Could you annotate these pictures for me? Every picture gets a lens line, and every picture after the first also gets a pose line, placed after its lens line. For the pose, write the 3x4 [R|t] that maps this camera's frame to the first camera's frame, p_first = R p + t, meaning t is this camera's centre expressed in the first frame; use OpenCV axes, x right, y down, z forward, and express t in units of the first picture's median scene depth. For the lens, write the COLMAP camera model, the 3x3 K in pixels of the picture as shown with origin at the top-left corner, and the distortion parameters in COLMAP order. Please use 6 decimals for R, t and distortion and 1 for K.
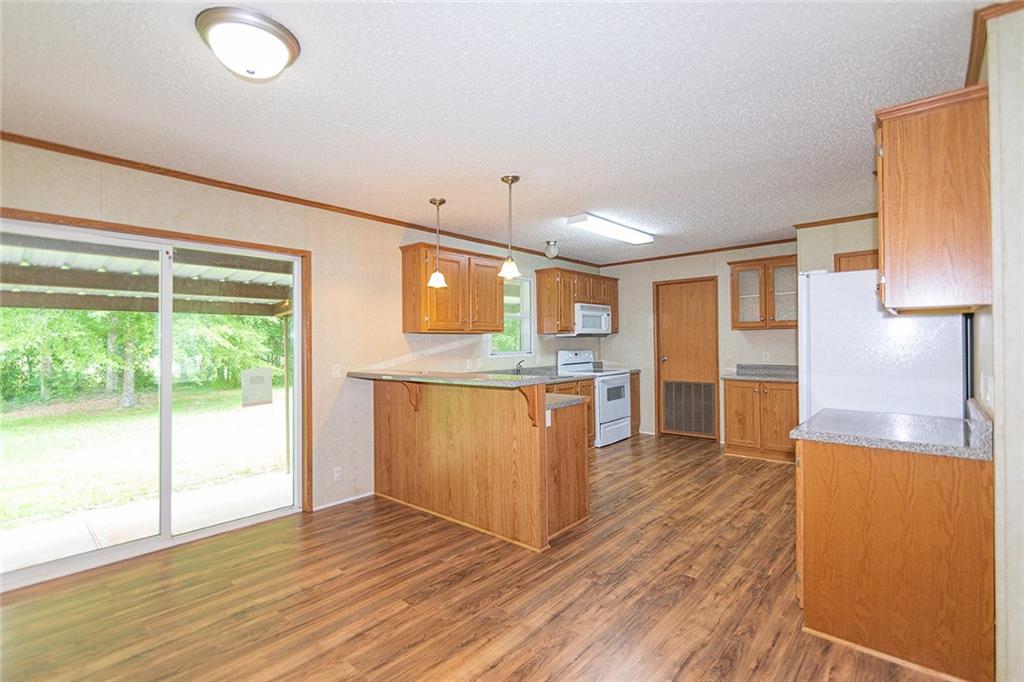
lens RADIAL K [[472.9, 0, 512.0], [0, 472.9, 341.0], [0, 0, 1]] dist [0.000170, -0.000169]
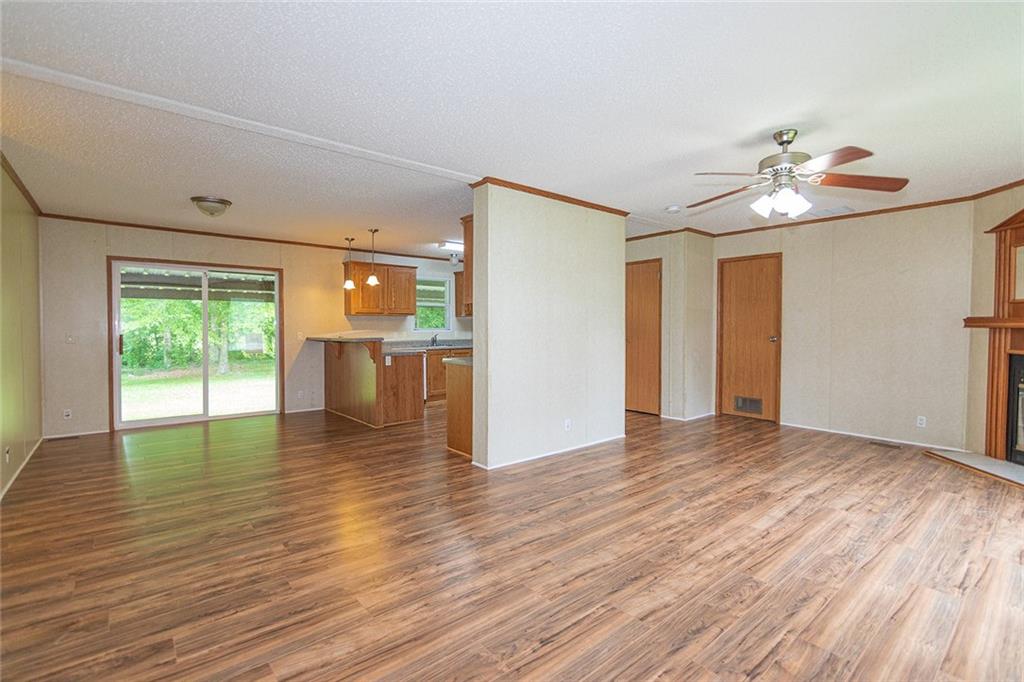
lens RADIAL K [[462.3, 0, 512.0], [0, 462.3, 341.0], [0, 0, 1]] dist [-0.000320, 0.000002]
pose [[0.989678, 0.009605, -0.142989, 0.449179], [-0.004347, 0.999304, 0.037039, 0.008466], [0.143246, -0.036035, 0.989031, -0.401688]]
